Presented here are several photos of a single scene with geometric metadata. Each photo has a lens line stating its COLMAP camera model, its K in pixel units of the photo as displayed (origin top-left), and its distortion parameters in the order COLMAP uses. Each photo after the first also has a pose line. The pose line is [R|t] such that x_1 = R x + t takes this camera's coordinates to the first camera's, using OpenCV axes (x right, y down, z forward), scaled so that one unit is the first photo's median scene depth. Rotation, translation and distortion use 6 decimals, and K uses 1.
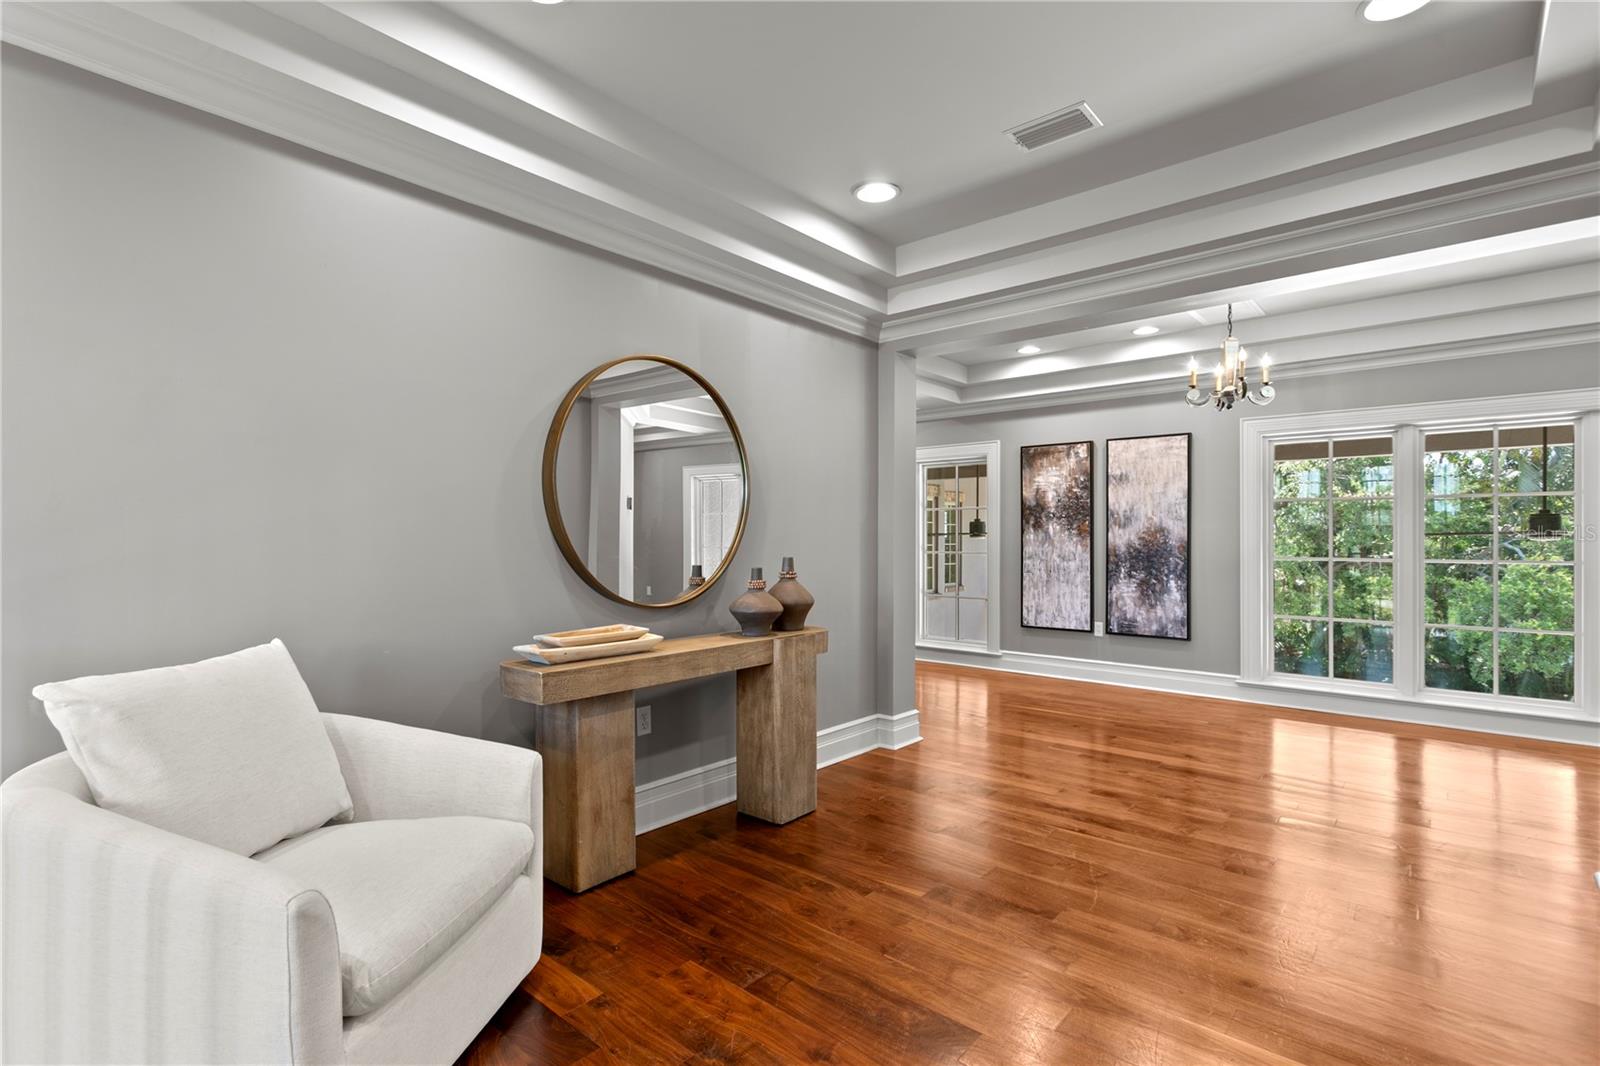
lens RADIAL K [[766.4, 0, 771.0], [0, 766.4, 536.9], [0, 0, 1]] dist [0.004085, -0.000042]
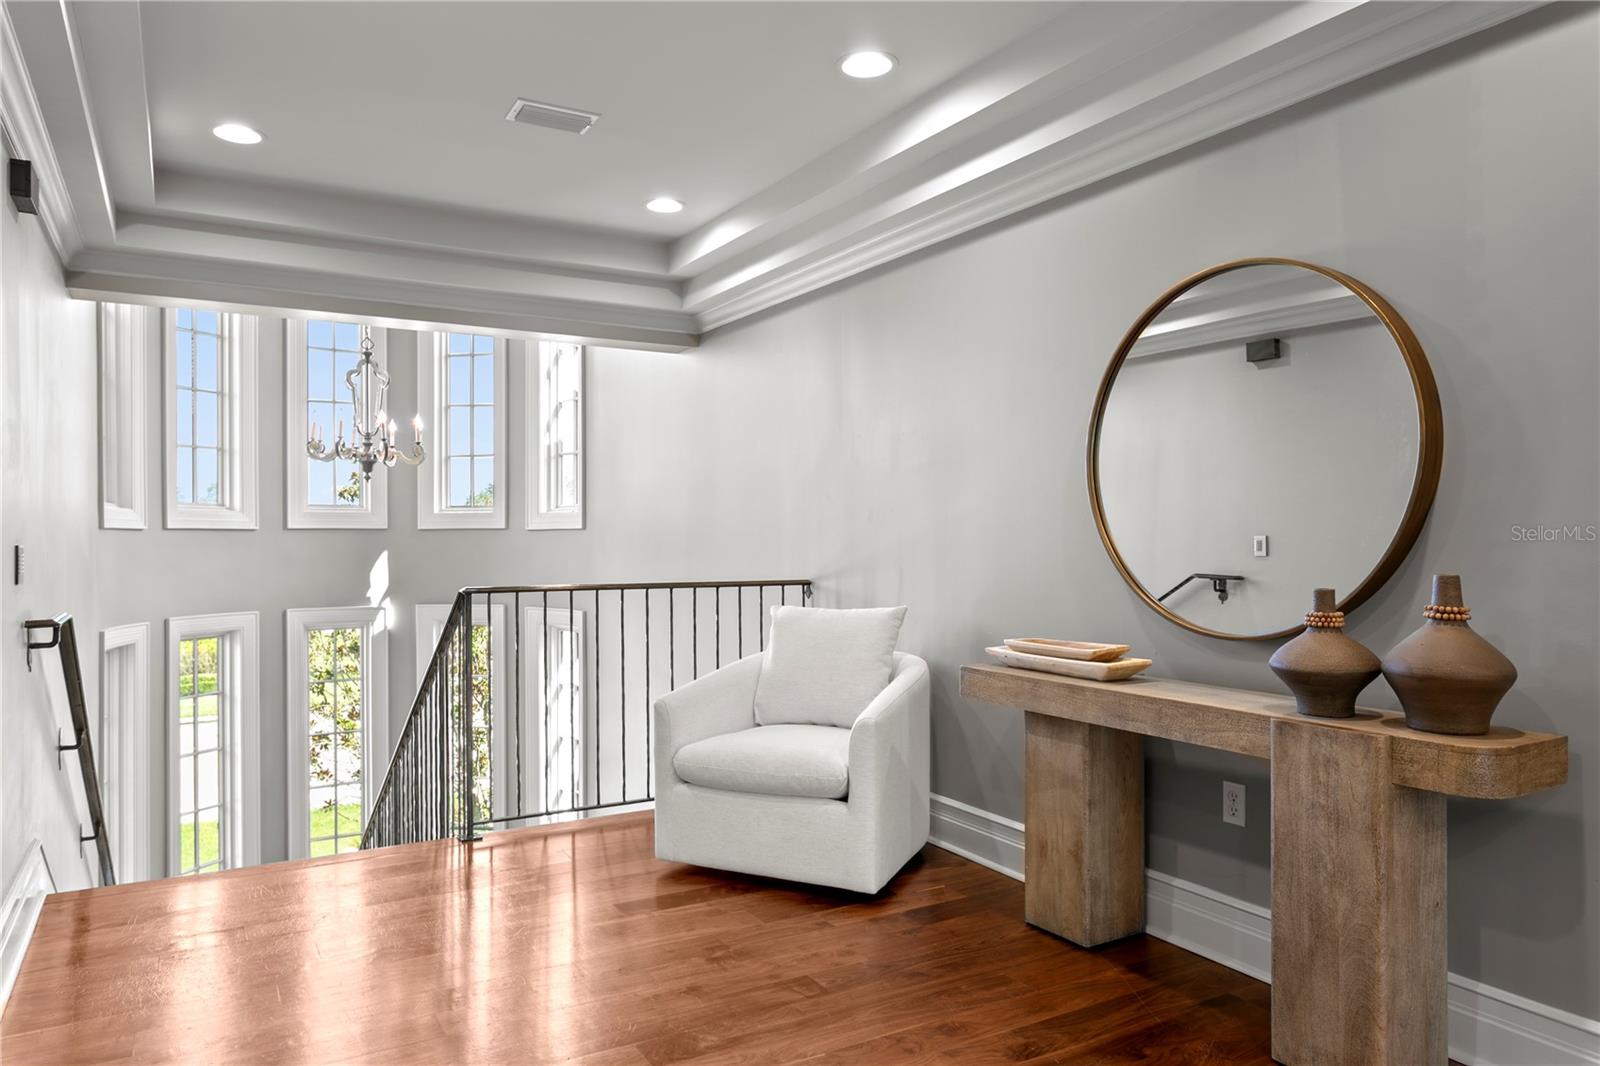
lens RADIAL K [[1054.5, 0, 734.5], [0, 1054.5, 507.9], [0, 0, 1]] dist [-0.000402, -0.001729]
pose [[-0.347602, -0.020841, -0.937411, 0.878147], [0.007738, 0.999655, -0.025094, -0.000756], [0.937610, -0.015977, -0.347321, 0.929603]]
